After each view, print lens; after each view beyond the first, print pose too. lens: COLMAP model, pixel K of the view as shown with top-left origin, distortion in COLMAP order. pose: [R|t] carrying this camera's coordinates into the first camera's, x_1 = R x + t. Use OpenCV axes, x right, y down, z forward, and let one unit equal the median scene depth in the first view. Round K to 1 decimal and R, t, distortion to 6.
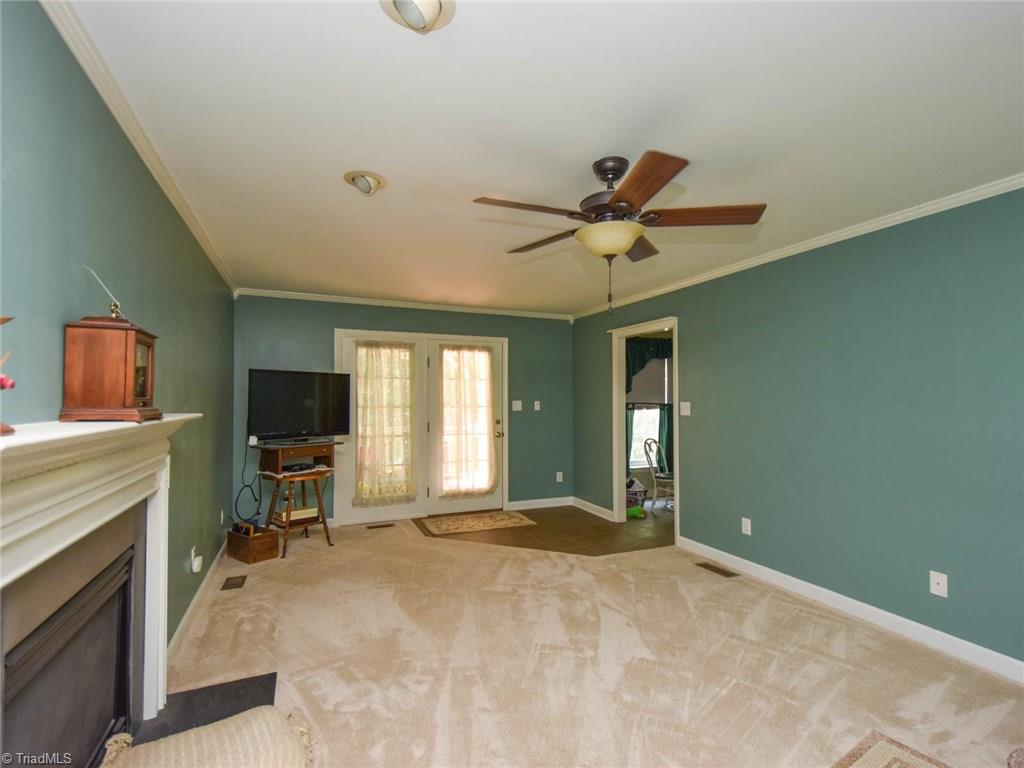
lens RADIAL K [[457.4, 0, 513.6], [0, 457.4, 387.7], [0, 0, 1]] dist [0.050312, -0.000160]
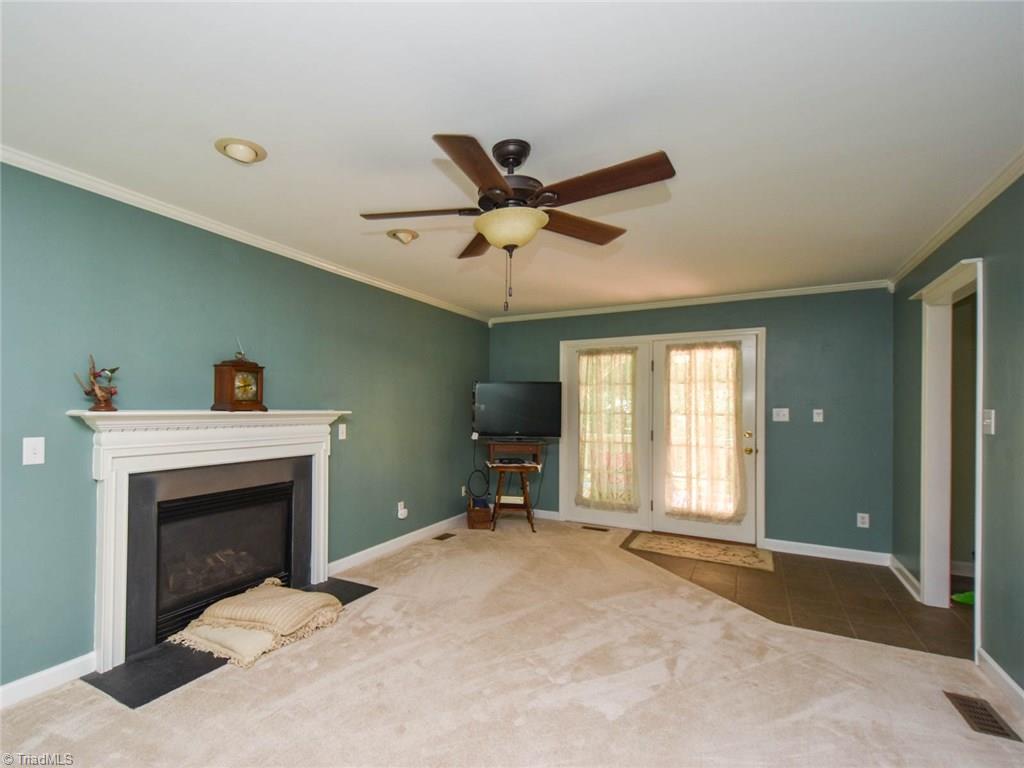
lens RADIAL K [[491.9, 0, 514.9], [0, 491.9, 396.8], [0, 0, 1]] dist [0.028432, -0.000556]
pose [[0.633460, -0.013209, -0.773663, 0.448180], [0.012834, 0.999896, -0.006563, 0.011041], [0.773669, -0.005772, 0.633563, 0.165645]]
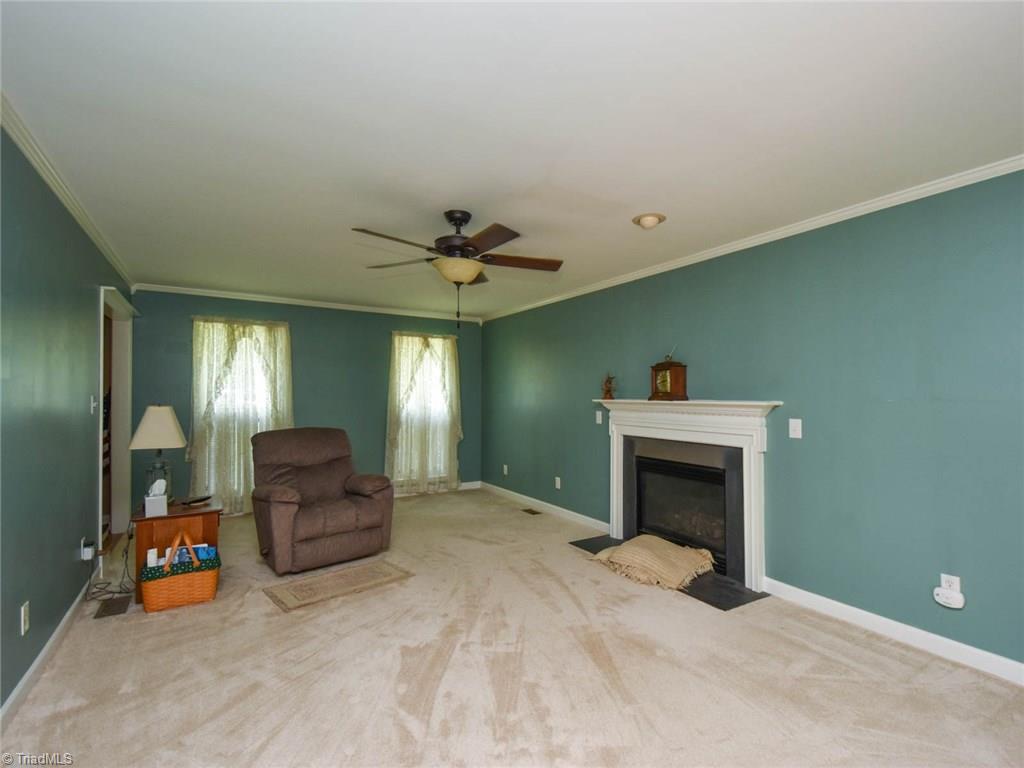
lens RADIAL K [[491.9, 0, 514.9], [0, 491.9, 396.8], [0, 0, 1]] dist [0.028432, -0.000556]
pose [[-0.993908, 0.003195, -0.110167, 0.114730], [0.004601, 0.999911, -0.012502, 0.022199], [0.110117, -0.012932, -0.993834, 0.989791]]
